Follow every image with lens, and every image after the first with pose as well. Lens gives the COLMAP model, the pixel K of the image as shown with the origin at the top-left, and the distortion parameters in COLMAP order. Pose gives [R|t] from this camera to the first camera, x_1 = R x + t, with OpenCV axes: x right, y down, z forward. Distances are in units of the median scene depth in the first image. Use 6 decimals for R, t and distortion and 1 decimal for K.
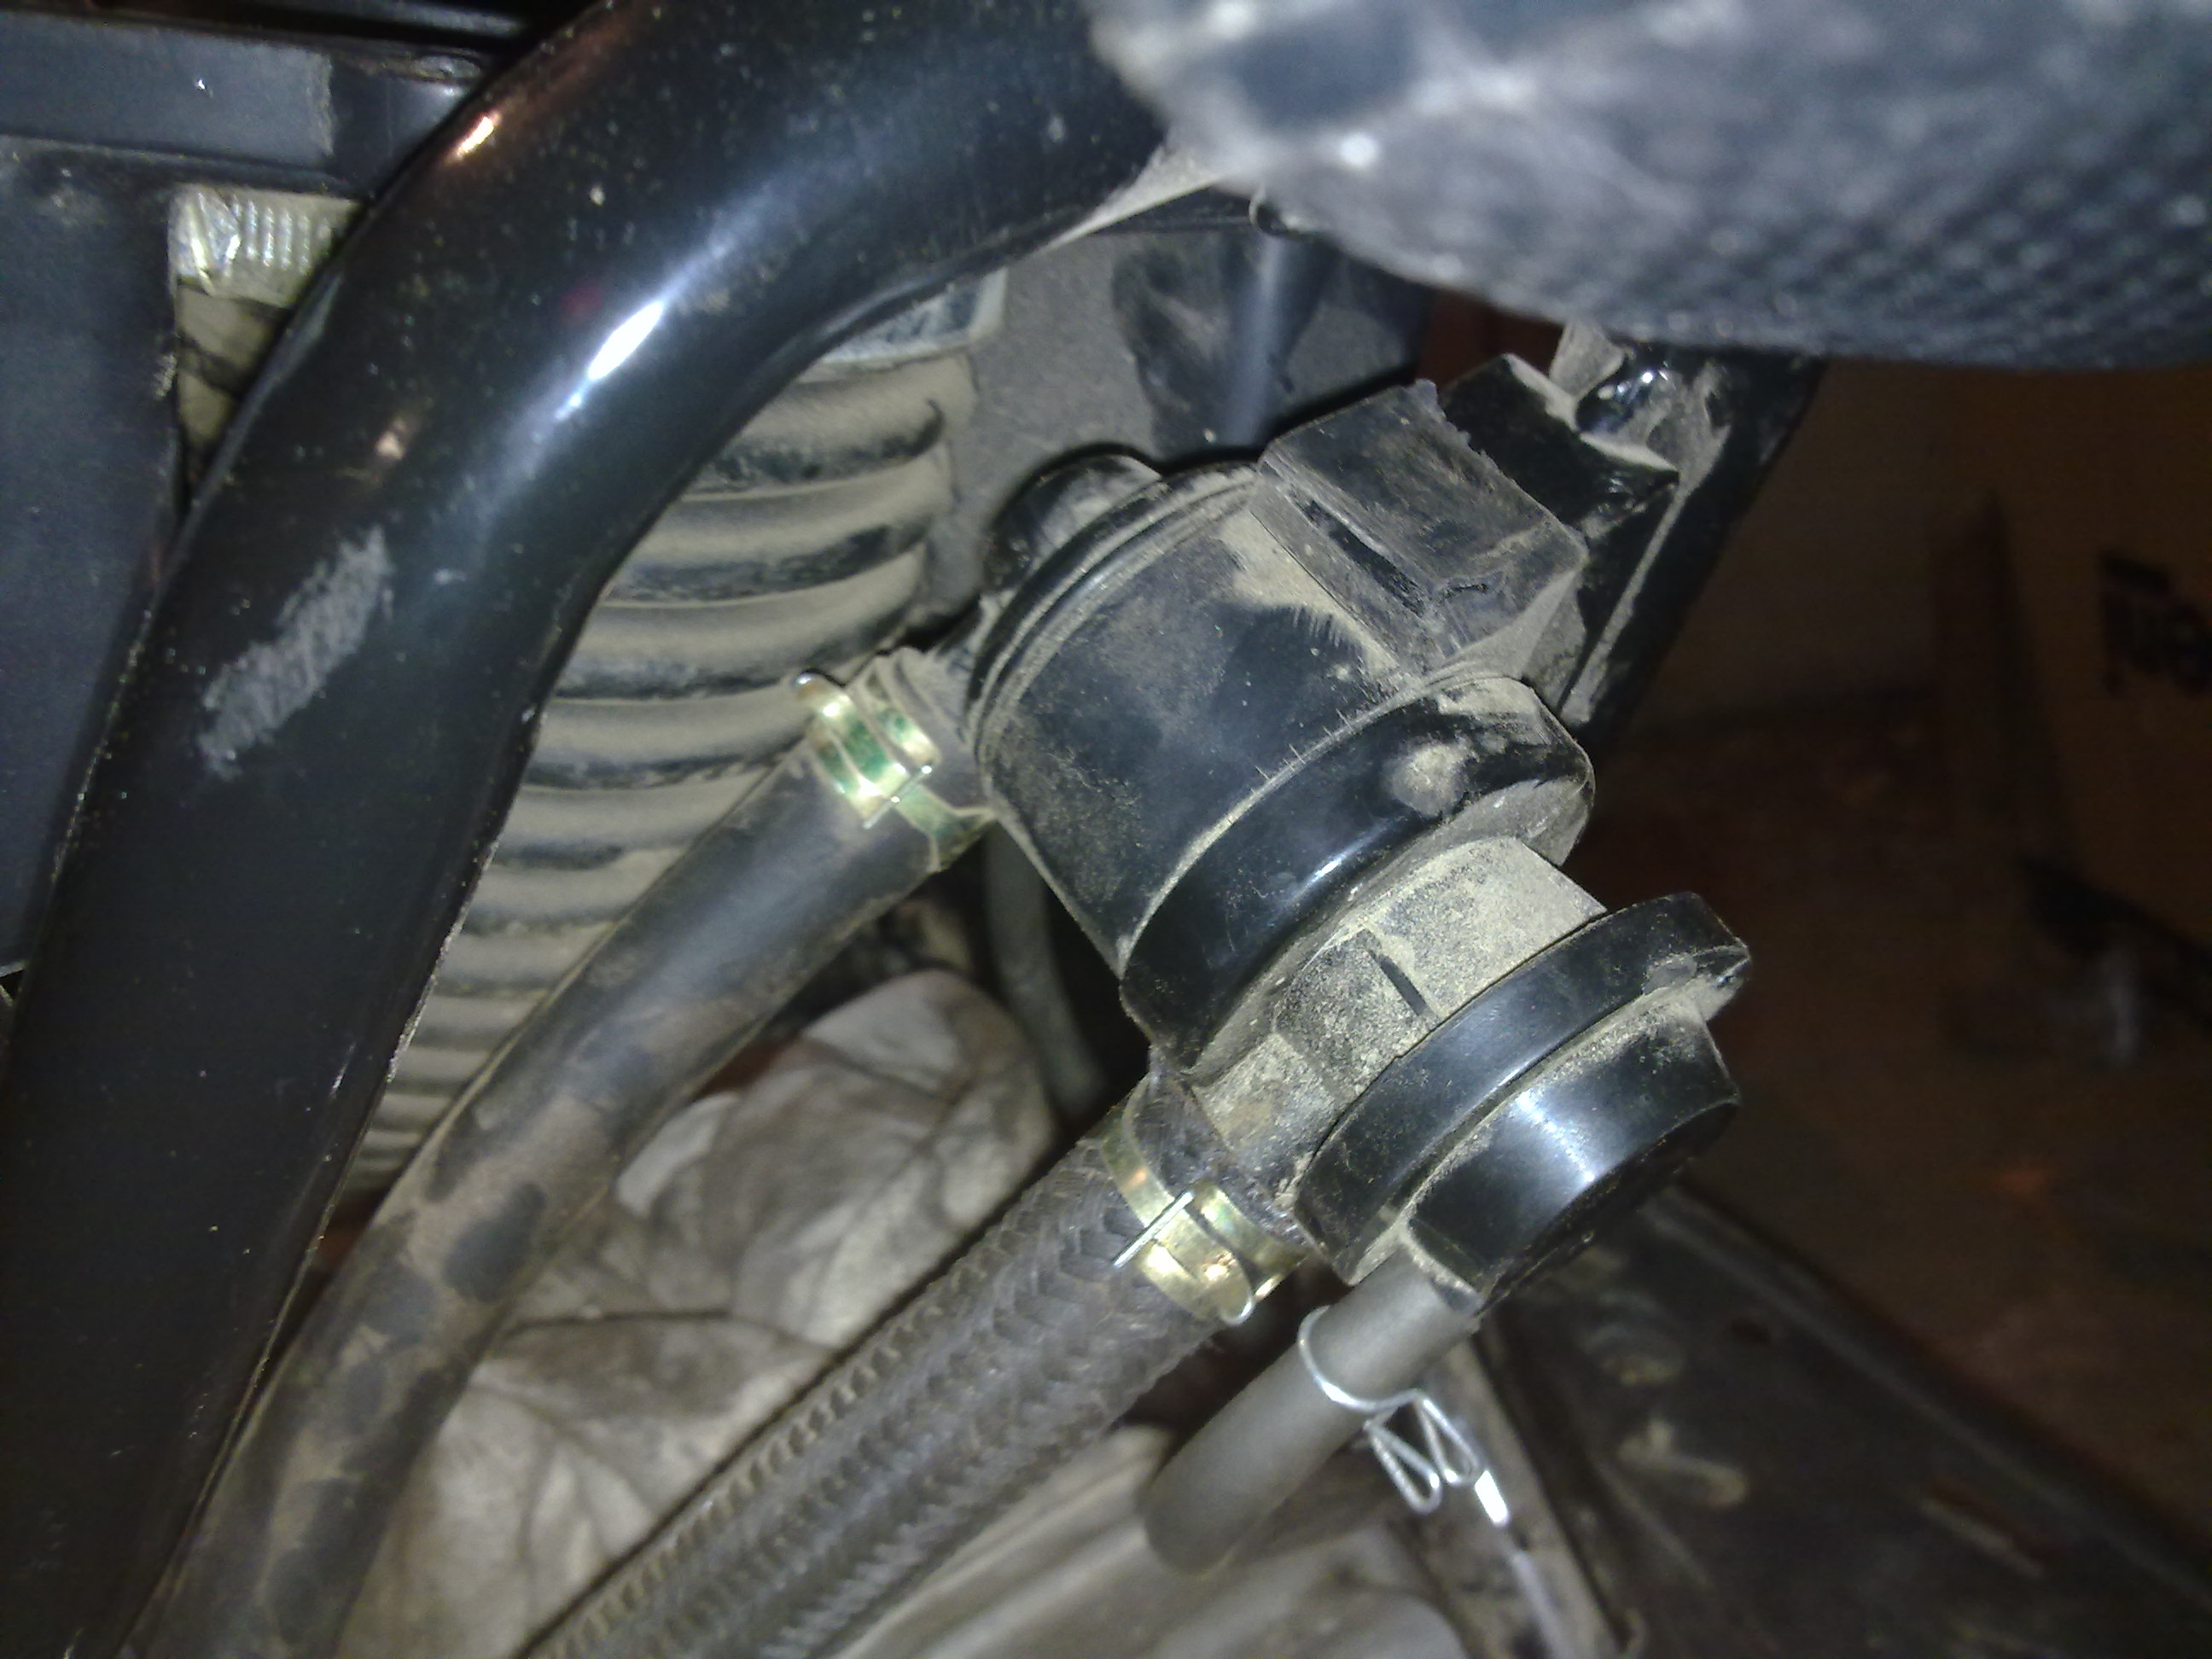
lens RADIAL K [[2130.0, 0, 1106.0], [0, 2130.0, 829.5], [0, 0, 1]] dist [0.117856, -0.353822]
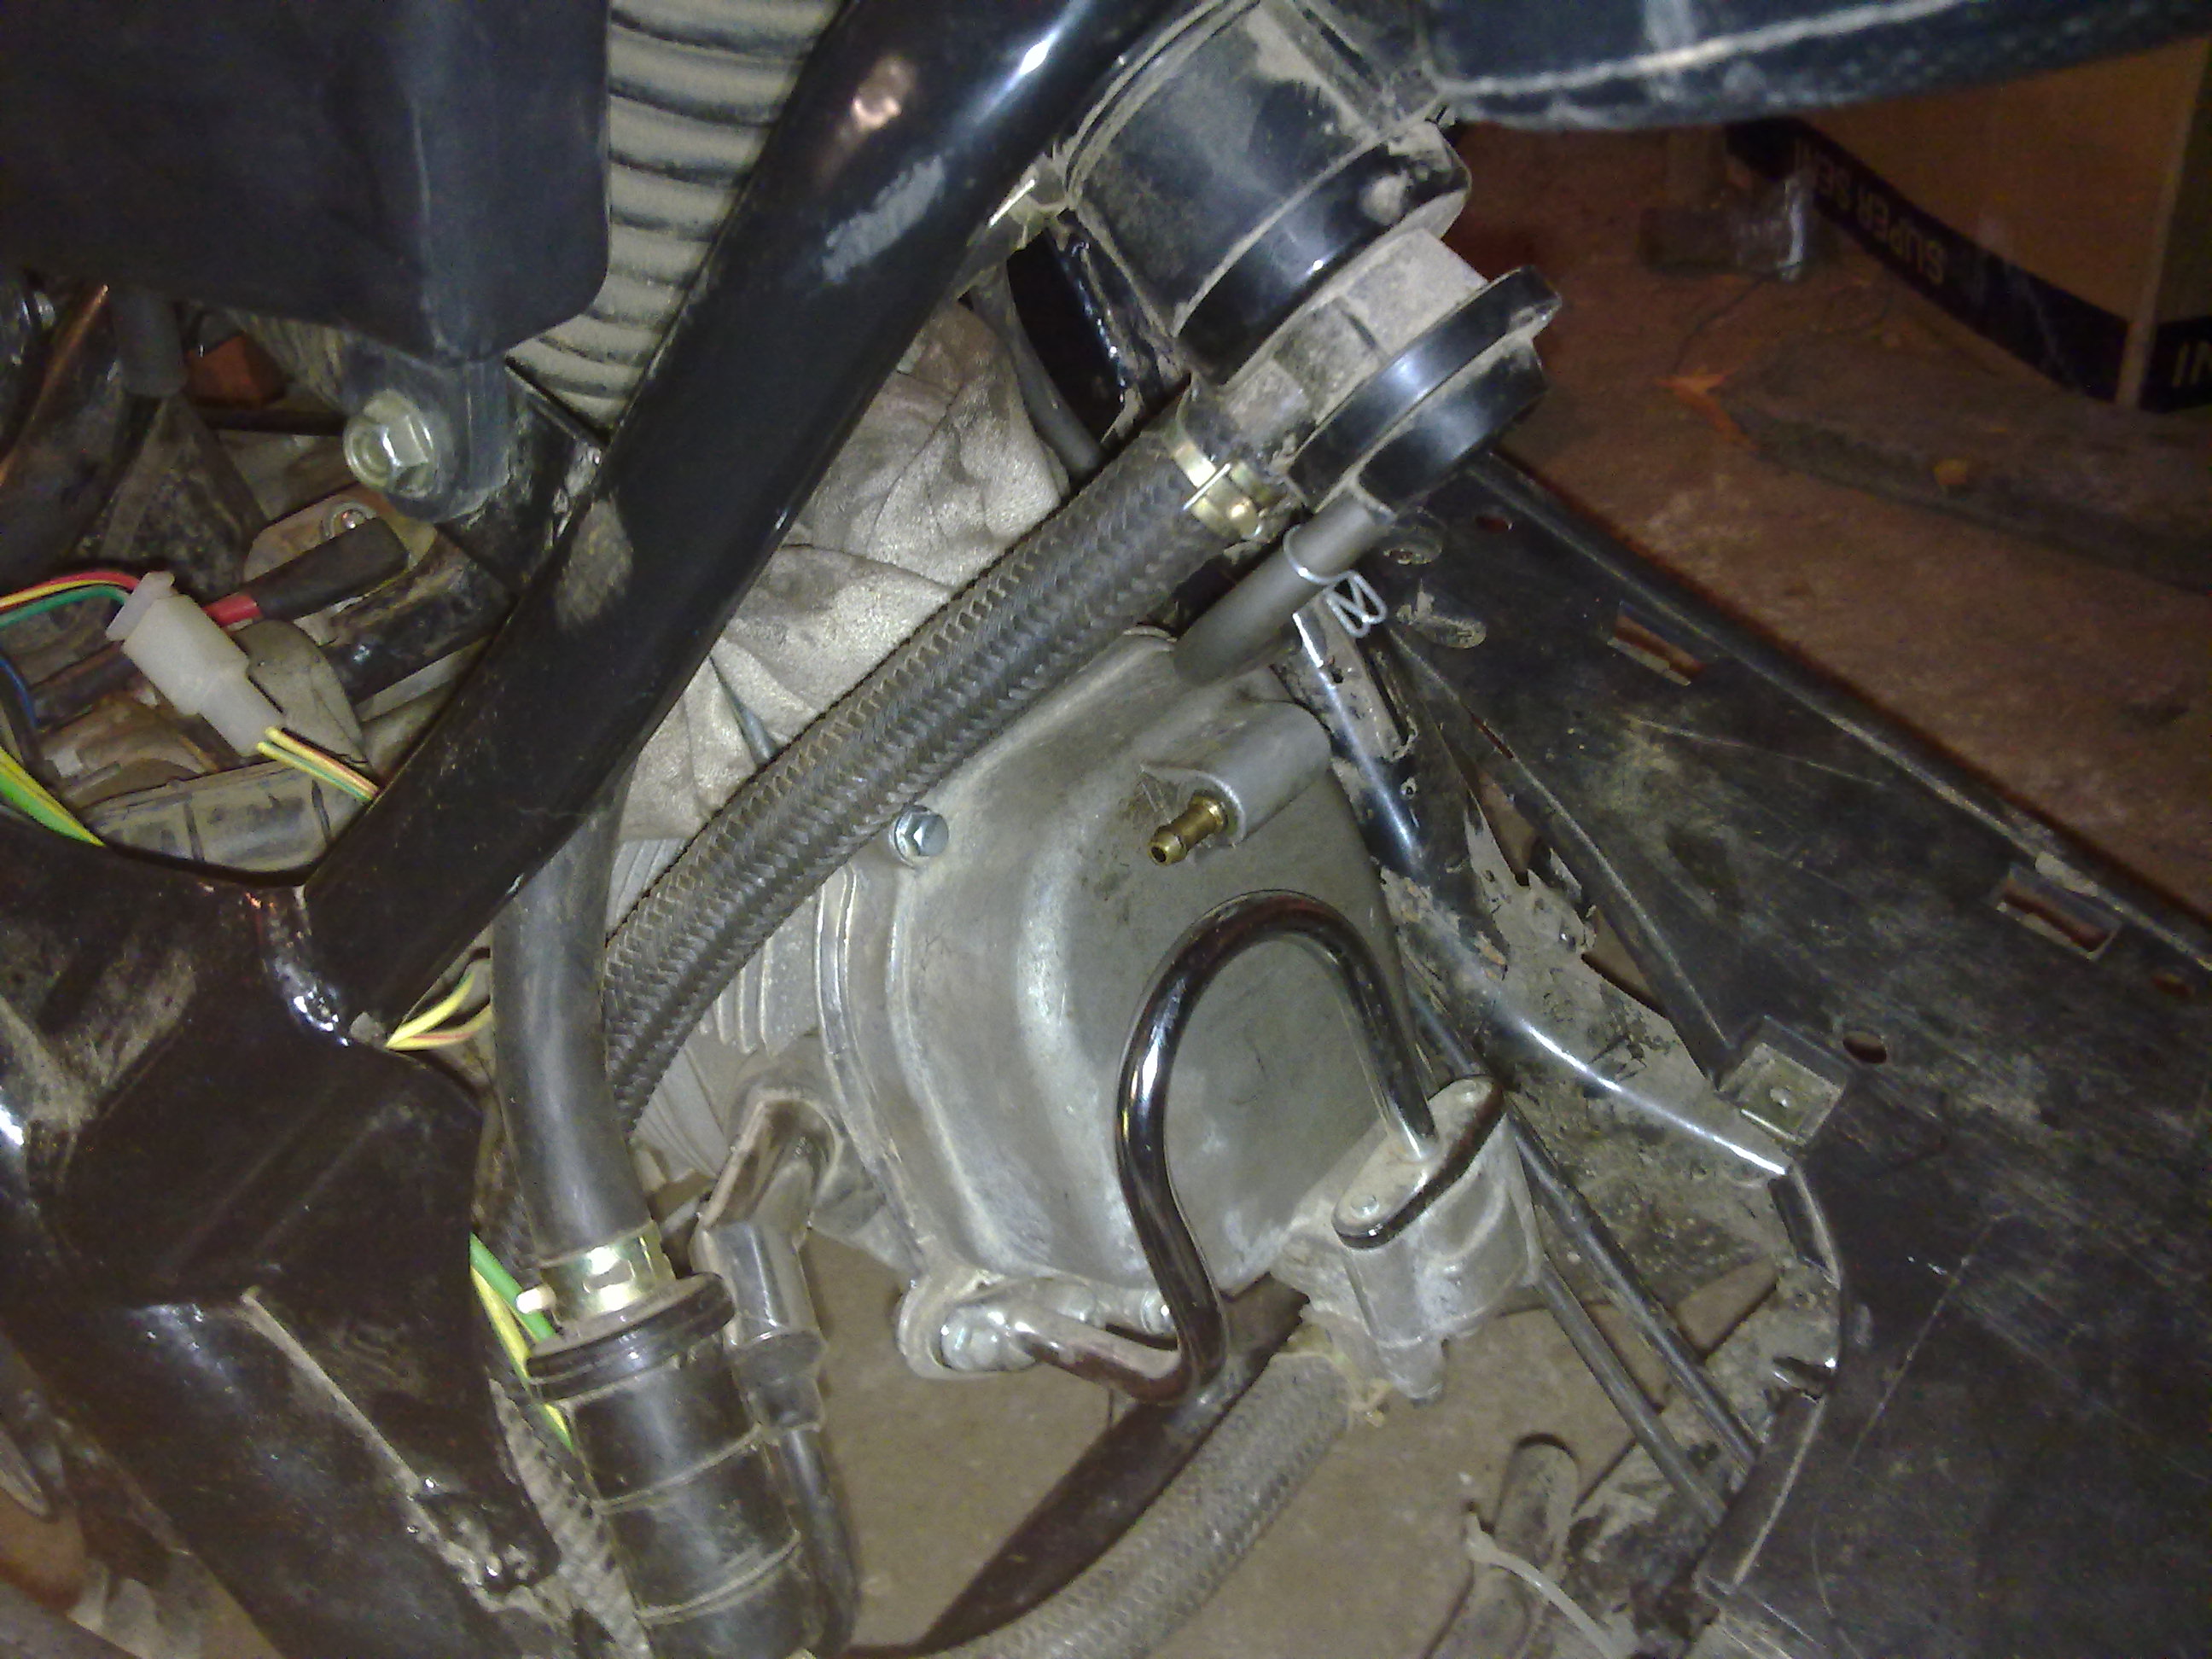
lens RADIAL K [[1757.1, 0, 1106.0], [0, 1757.1, 829.5], [0, 0, 1]] dist [0.179483, -0.653614]
pose [[0.995504, -0.056420, 0.076087, -0.172365], [0.023192, 0.923990, 0.381712, -0.094143], [-0.091840, -0.378231, 0.921144, -0.367248]]
